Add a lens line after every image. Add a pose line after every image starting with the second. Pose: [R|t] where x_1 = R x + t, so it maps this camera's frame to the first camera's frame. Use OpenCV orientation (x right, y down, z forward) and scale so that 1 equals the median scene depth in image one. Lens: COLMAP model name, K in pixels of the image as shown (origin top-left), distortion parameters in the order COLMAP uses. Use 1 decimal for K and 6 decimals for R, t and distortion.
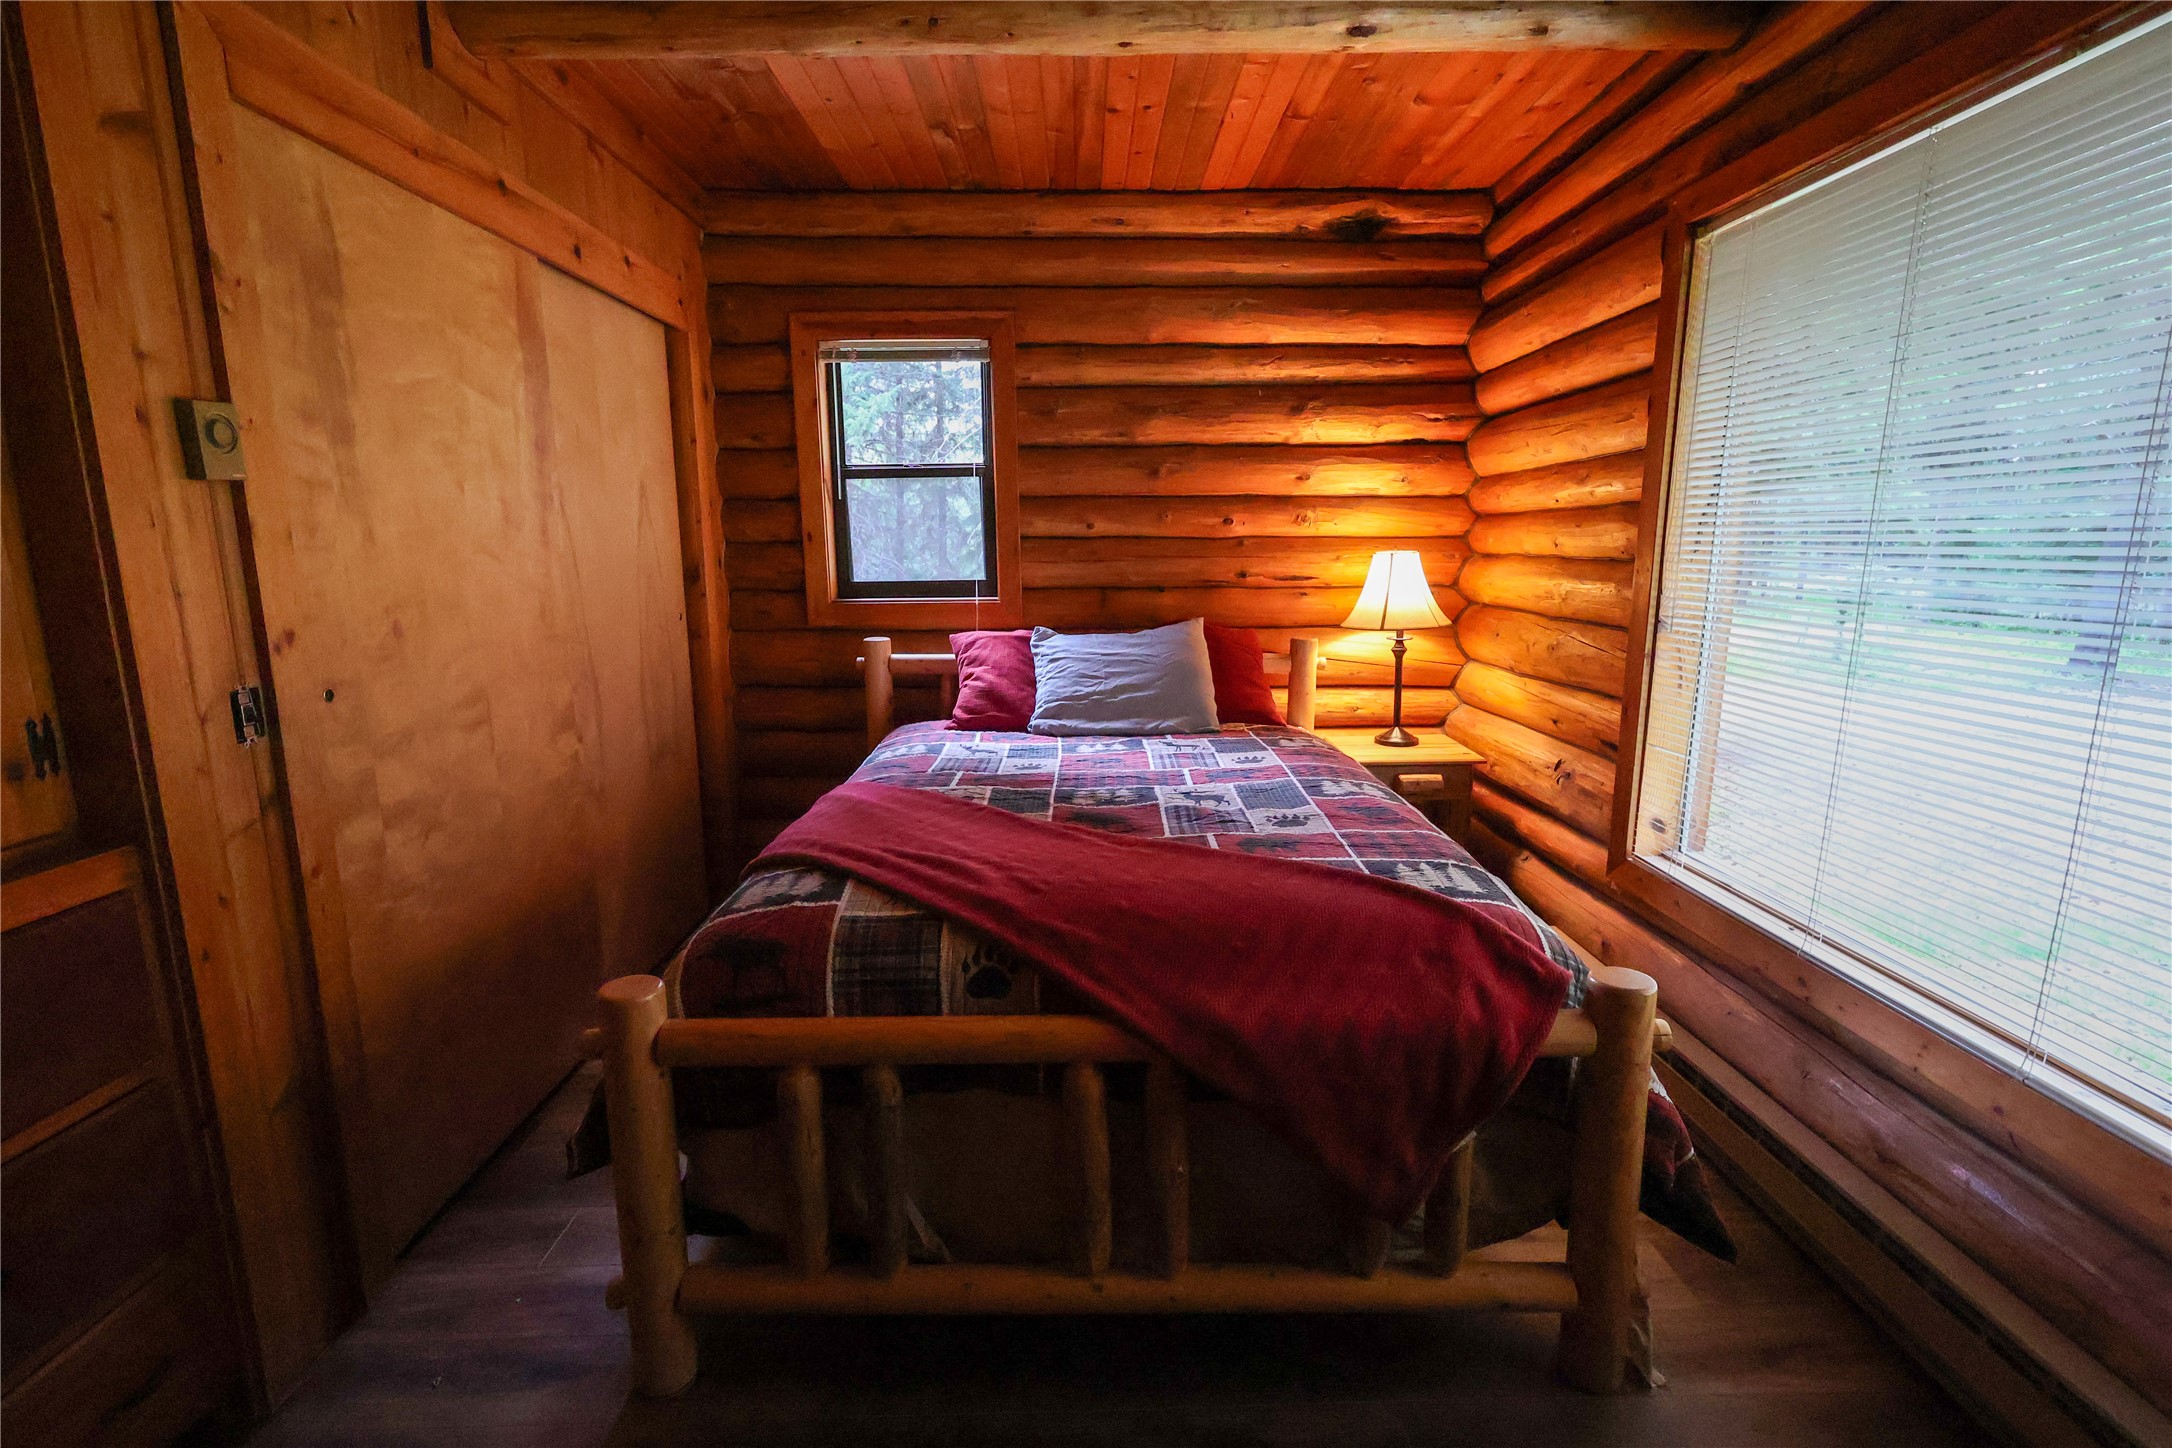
lens RADIAL K [[1006.8, 0, 1083.9], [0, 1006.8, 725.1], [0, 0, 1]] dist [0.000083, 0.000352]
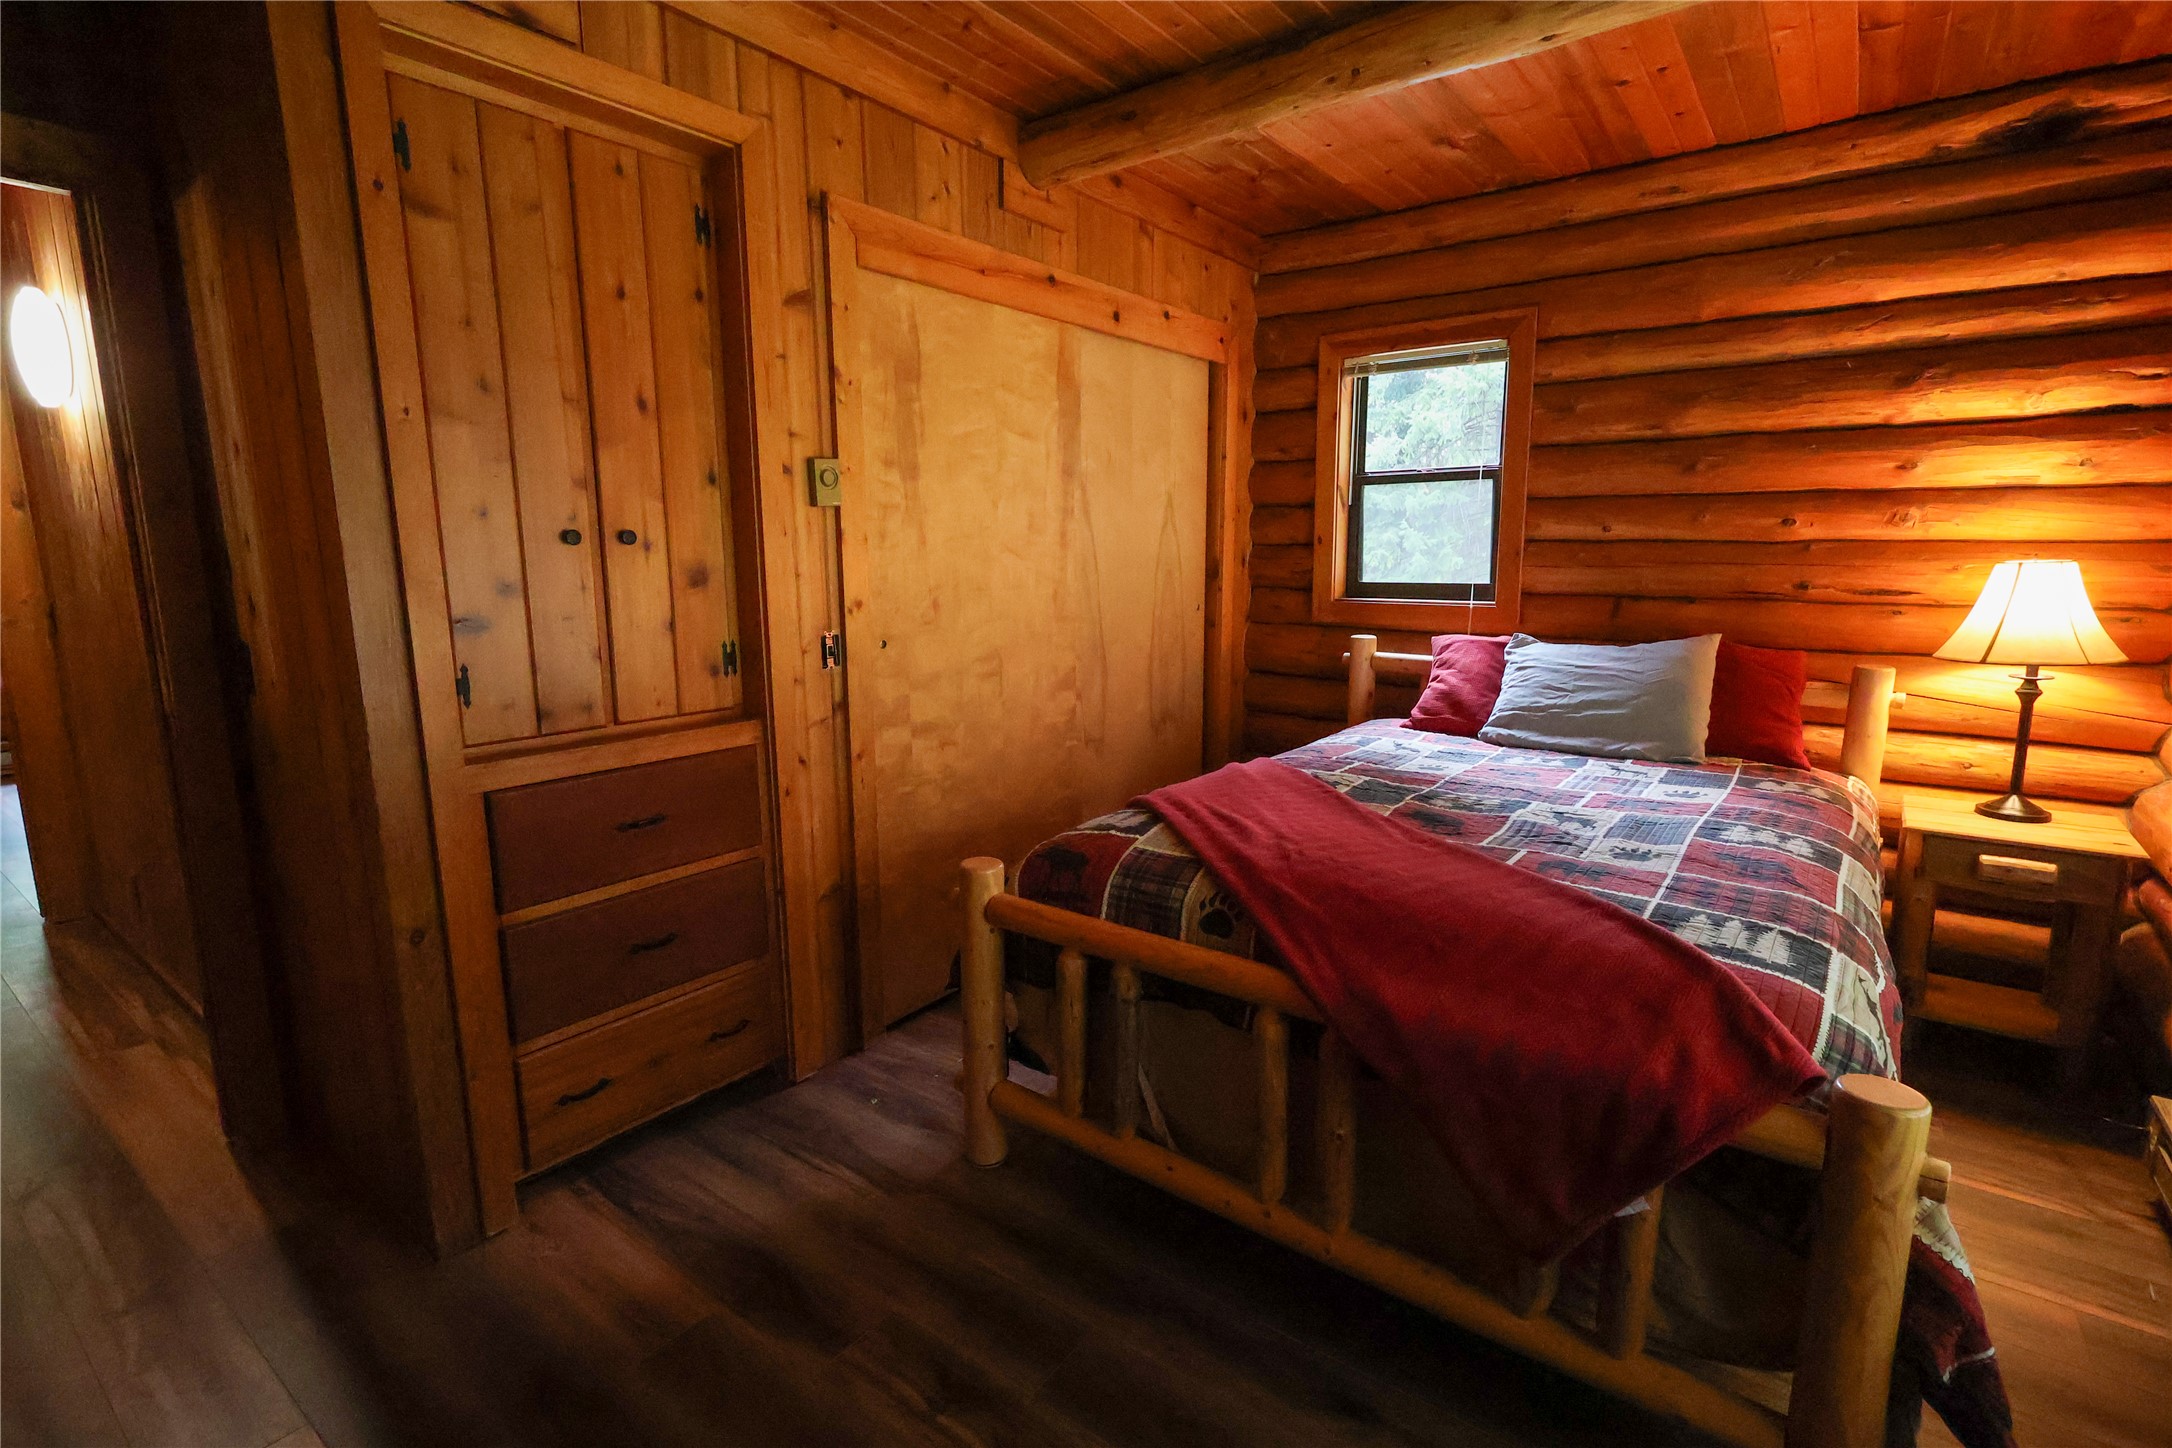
lens RADIAL K [[1006.8, 0, 1083.2], [0, 1006.8, 725.0], [0, 0, 1]] dist [0.000083, 0.000352]
pose [[0.790584, 0.111610, -0.602096, 0.356025], [-0.112566, 0.992982, 0.036264, 0.002254], [0.601918, 0.039106, 0.797600, -0.026979]]
